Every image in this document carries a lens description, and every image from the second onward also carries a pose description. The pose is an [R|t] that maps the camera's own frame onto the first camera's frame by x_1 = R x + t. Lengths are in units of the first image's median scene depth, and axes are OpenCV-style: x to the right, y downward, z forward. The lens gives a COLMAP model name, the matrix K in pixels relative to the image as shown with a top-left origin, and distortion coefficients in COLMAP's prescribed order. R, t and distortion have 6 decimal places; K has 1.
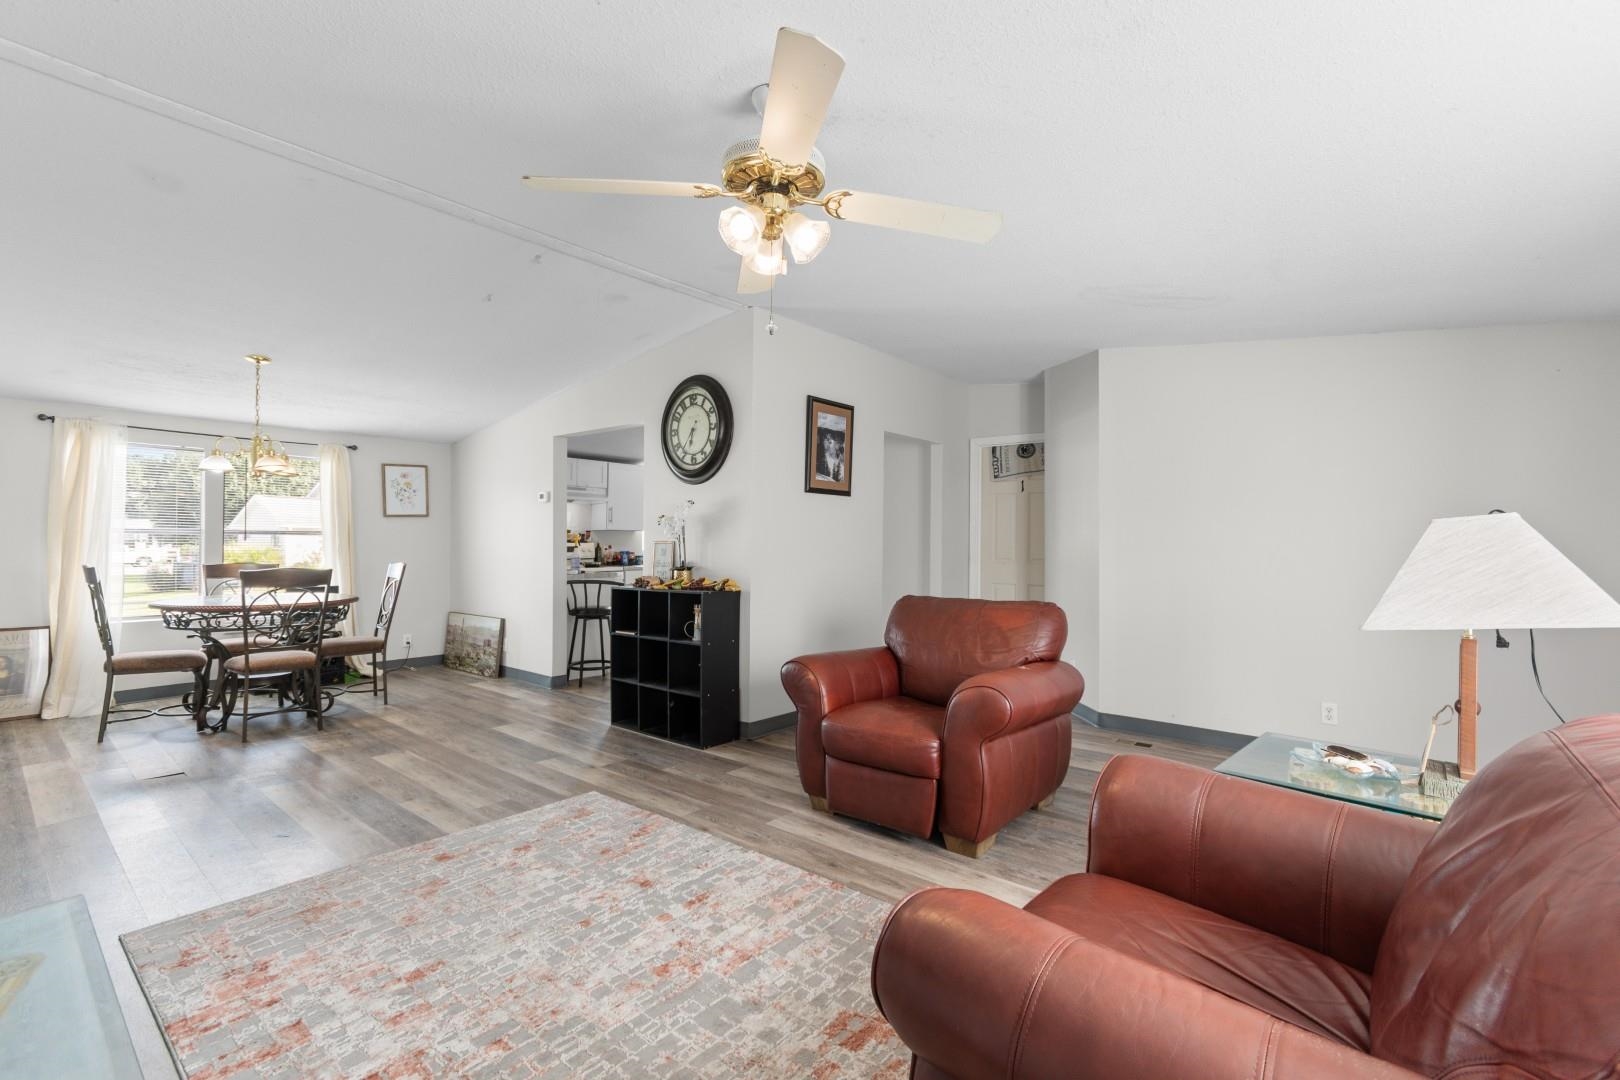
lens RADIAL K [[709.5, 0, 812.9], [0, 709.5, 535.7], [0, 0, 1]] dist [0.003184, -0.000035]
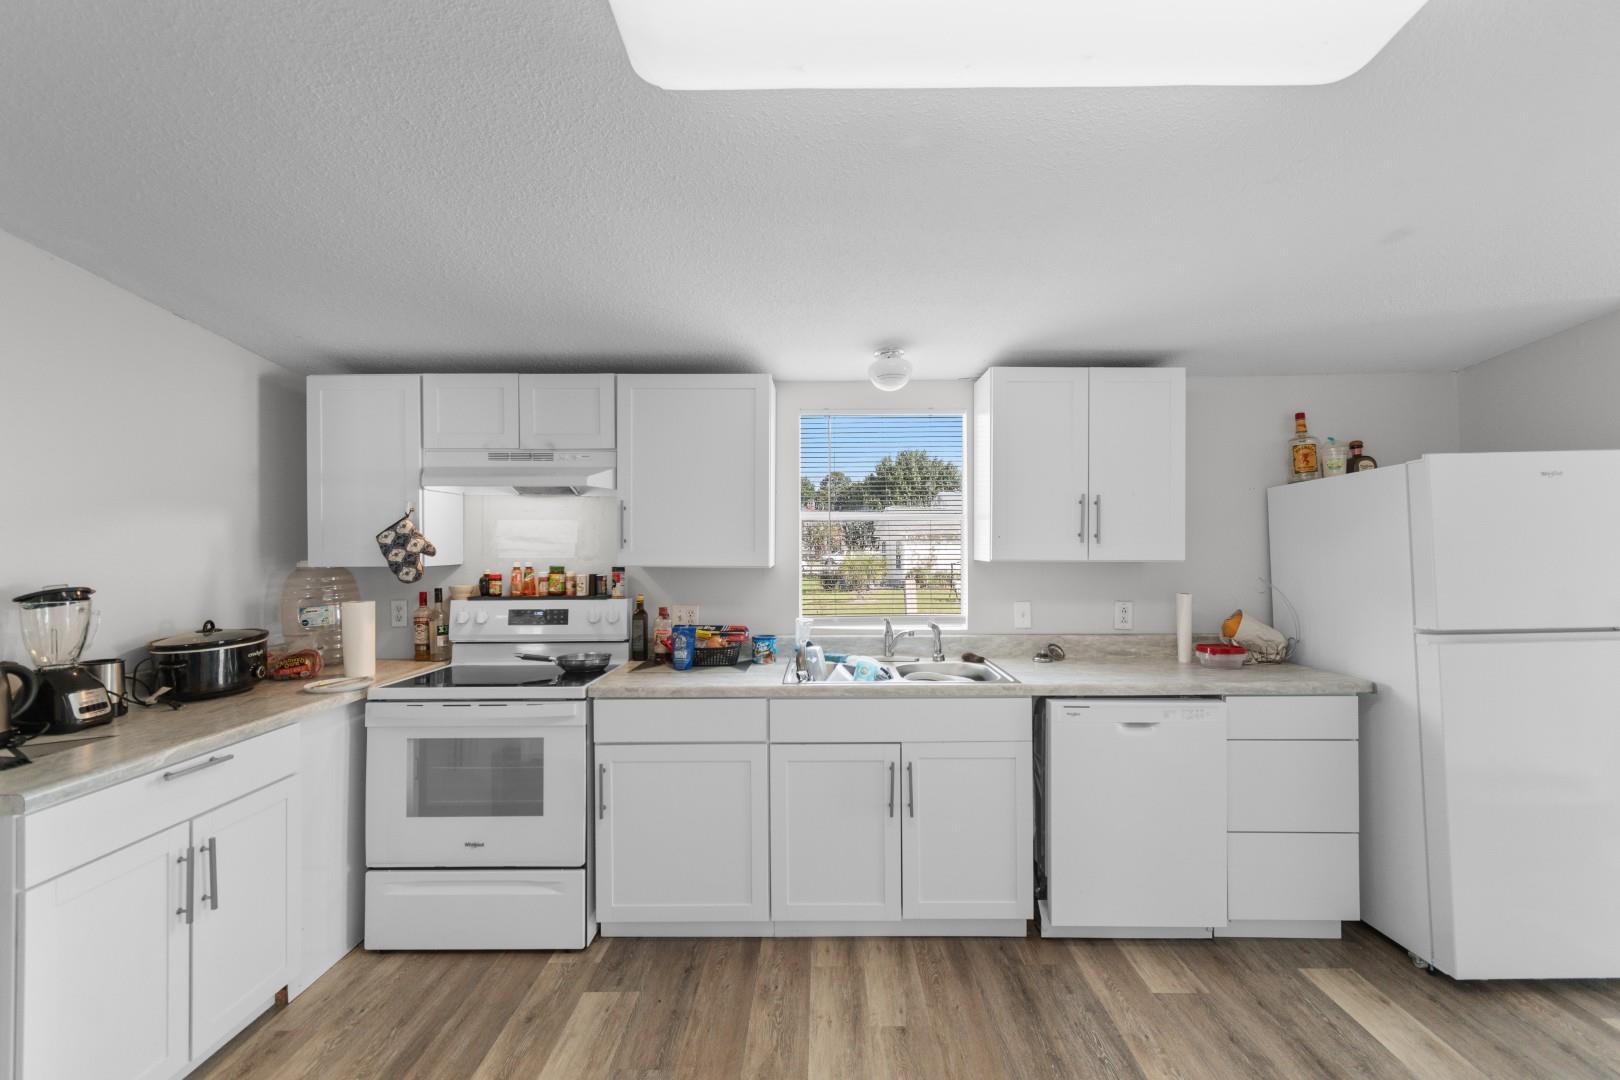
lens RADIAL K [[709.5, 0, 814.5], [0, 709.5, 539.9], [0, 0, 1]] dist [0.003184, -0.000035]
pose [[0.642487, -0.013328, -0.766181, 0.070644], [0.014084, 0.999885, -0.005584, -0.029861], [0.766167, -0.007203, 0.642601, 1.401804]]
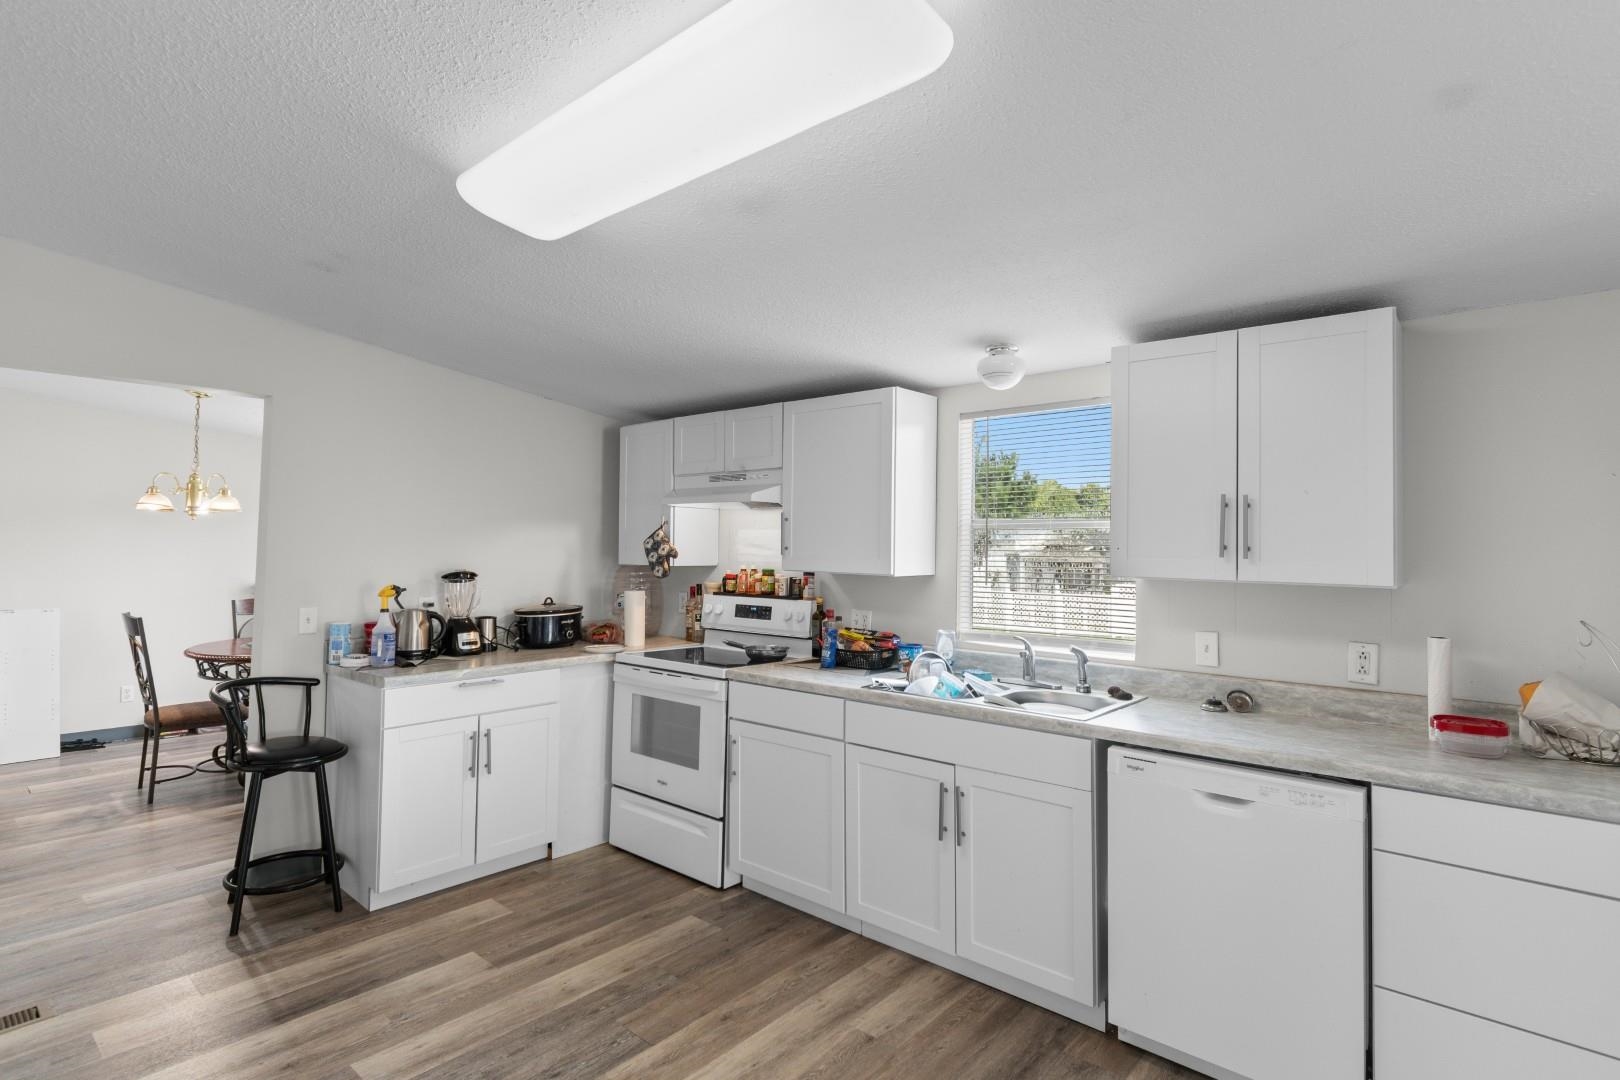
lens RADIAL K [[798.8, 0, 811.3], [0, 798.8, 524.5], [0, 0, 1]] dist [0.005797, -0.000520]
pose [[-0.000560, -0.038137, -0.999272, 0.267065], [-0.003997, 0.999265, -0.038135, -0.028202], [0.999992, 0.003972, -0.000712, 1.677612]]
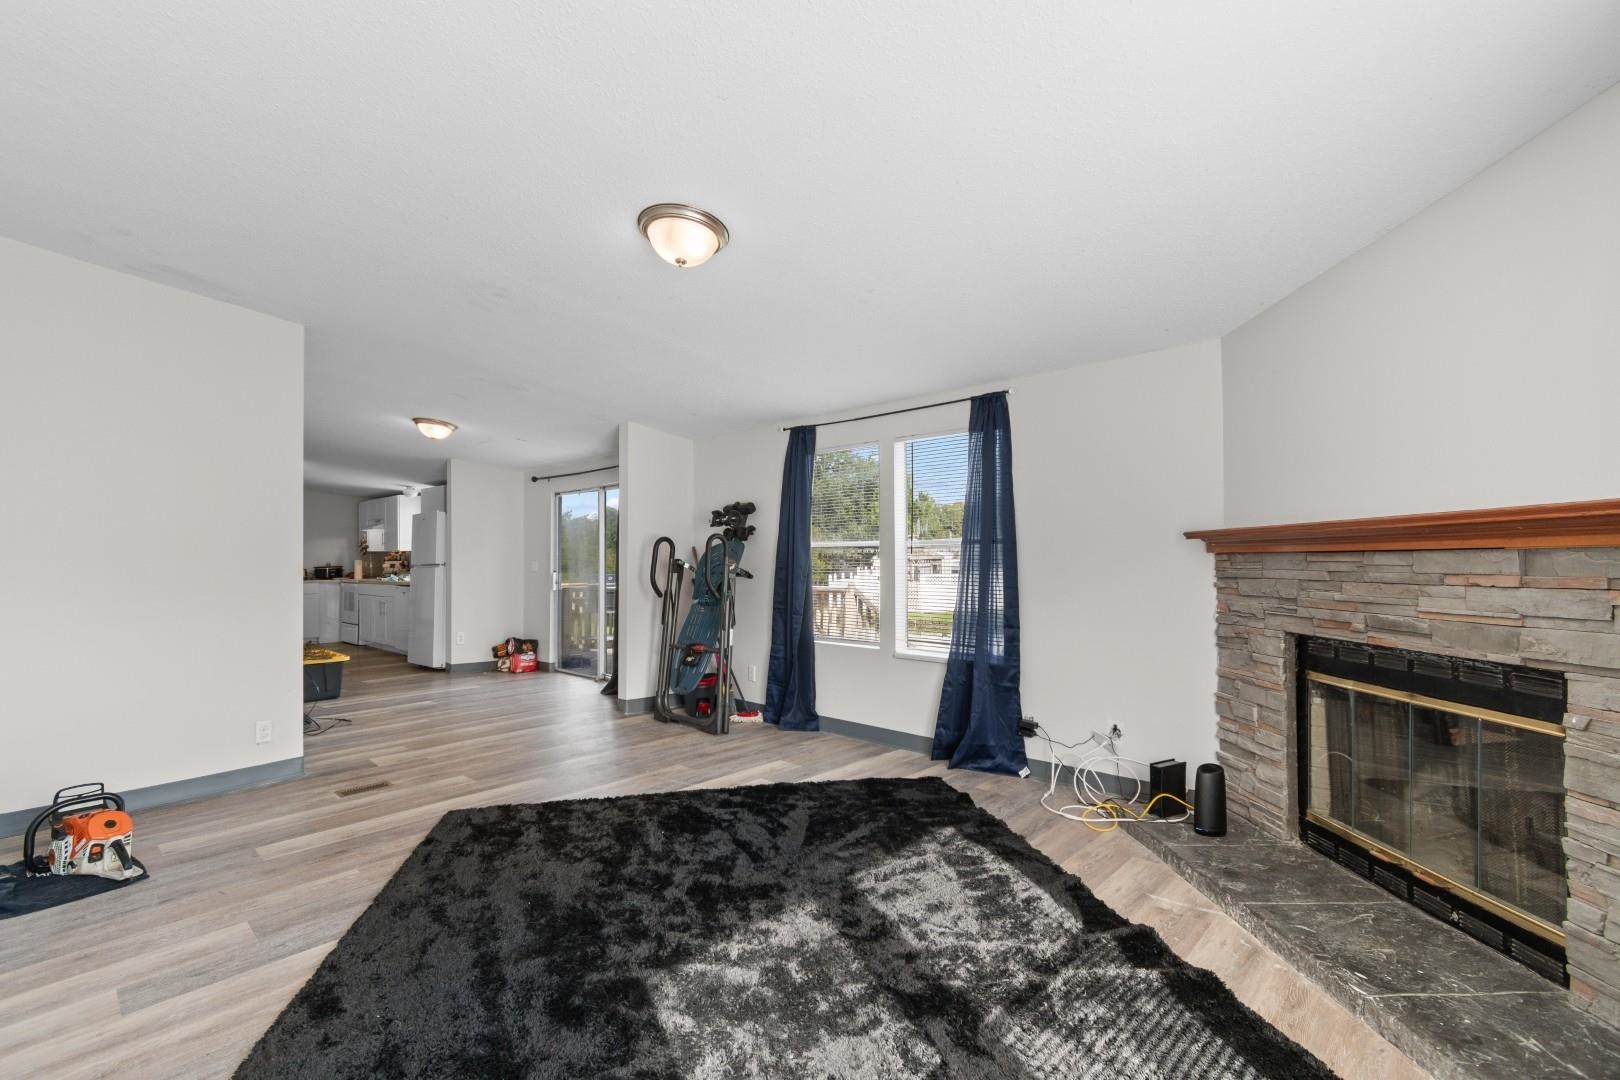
lens RADIAL K [[709.5, 0, 816.6], [0, 709.5, 549.2], [0, 0, 1]] dist [0.003184, -0.000035]
pose [[-0.029021, -0.017381, -0.999428, 1.574624], [0.016271, 0.999708, -0.017858, 0.041895], [0.999446, -0.016780, -0.028730, 2.995270]]
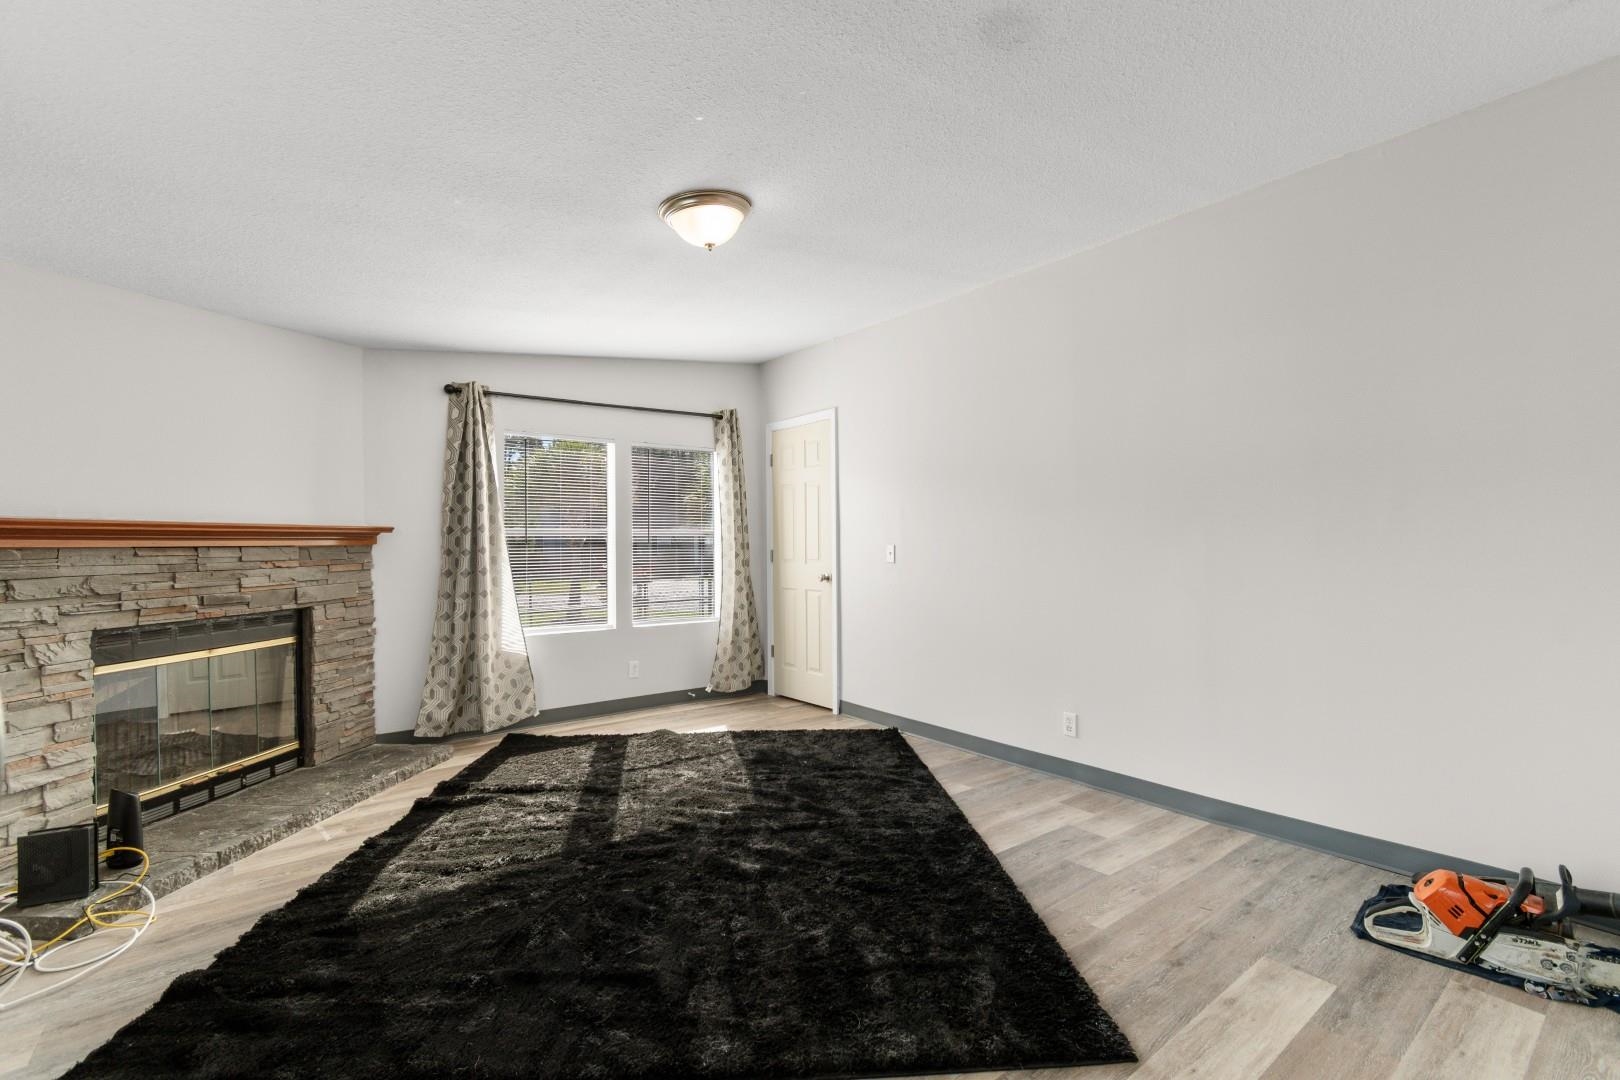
lens RADIAL K [[709.5, 0, 812.5], [0, 709.5, 537.7], [0, 0, 1]] dist [0.003184, -0.000035]
pose [[0.189626, 0.003221, 0.981851, 0.555063], [-0.001142, 0.999995, -0.003060, 0.033901], [-0.981856, -0.000541, 0.189628, 2.708899]]
